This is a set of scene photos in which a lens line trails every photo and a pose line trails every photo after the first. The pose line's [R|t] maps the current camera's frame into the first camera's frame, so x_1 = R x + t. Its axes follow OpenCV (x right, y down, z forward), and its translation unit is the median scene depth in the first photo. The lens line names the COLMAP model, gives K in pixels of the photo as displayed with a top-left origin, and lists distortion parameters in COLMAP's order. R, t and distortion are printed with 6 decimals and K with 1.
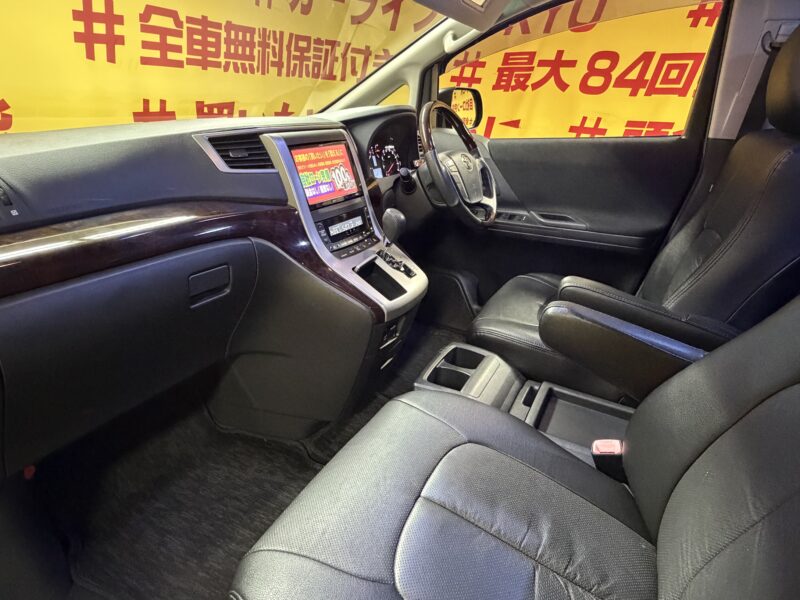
lens RADIAL K [[455.4, 0, 397.8], [0, 455.4, 302.6], [0, 0, 1]] dist [-0.002304, -0.000555]
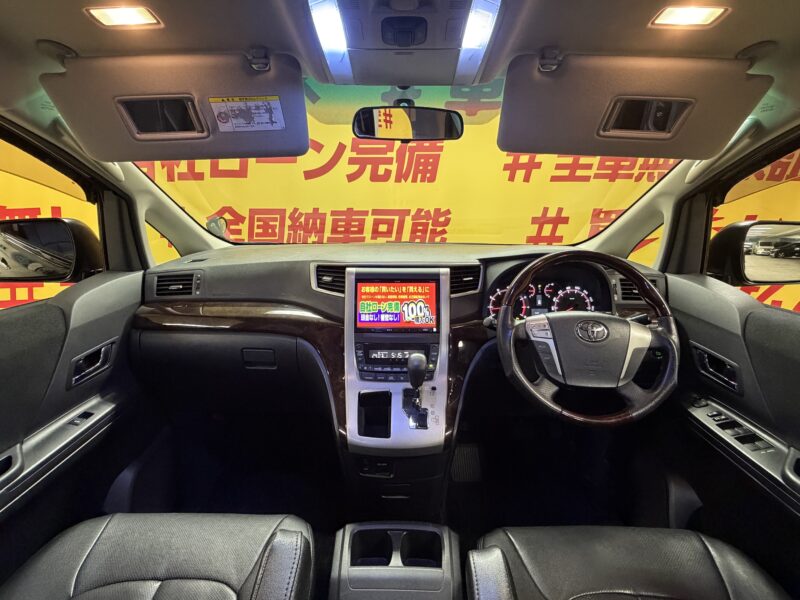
lens RADIAL K [[395.4, 0, 397.7], [0, 395.4, 300.0], [0, 0, 1]] dist [0.000487, -0.000677]
pose [[0.459307, 0.224517, -0.859435, 0.563948], [-0.348508, 0.935501, 0.058136, -0.290587], [0.817055, 0.272818, 0.507928, 0.408395]]
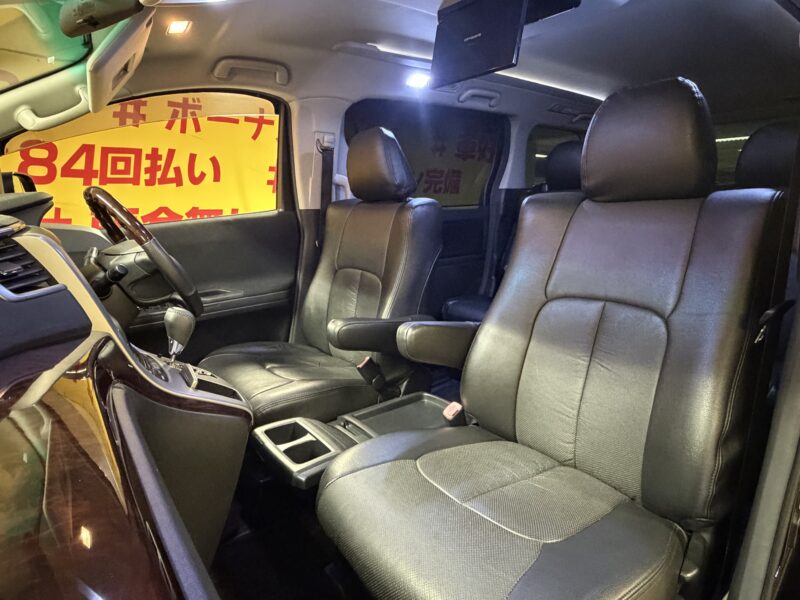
lens RADIAL K [[455.4, 0, 400.0], [0, 455.4, 301.8], [0, 0, 1]] dist [-0.002304, -0.000555]
pose [[0.393112, -0.236910, 0.888446, -0.477197], [0.392020, 0.917204, 0.071121, -0.093471], [-0.831735, 0.320330, 0.453437, 0.235454]]
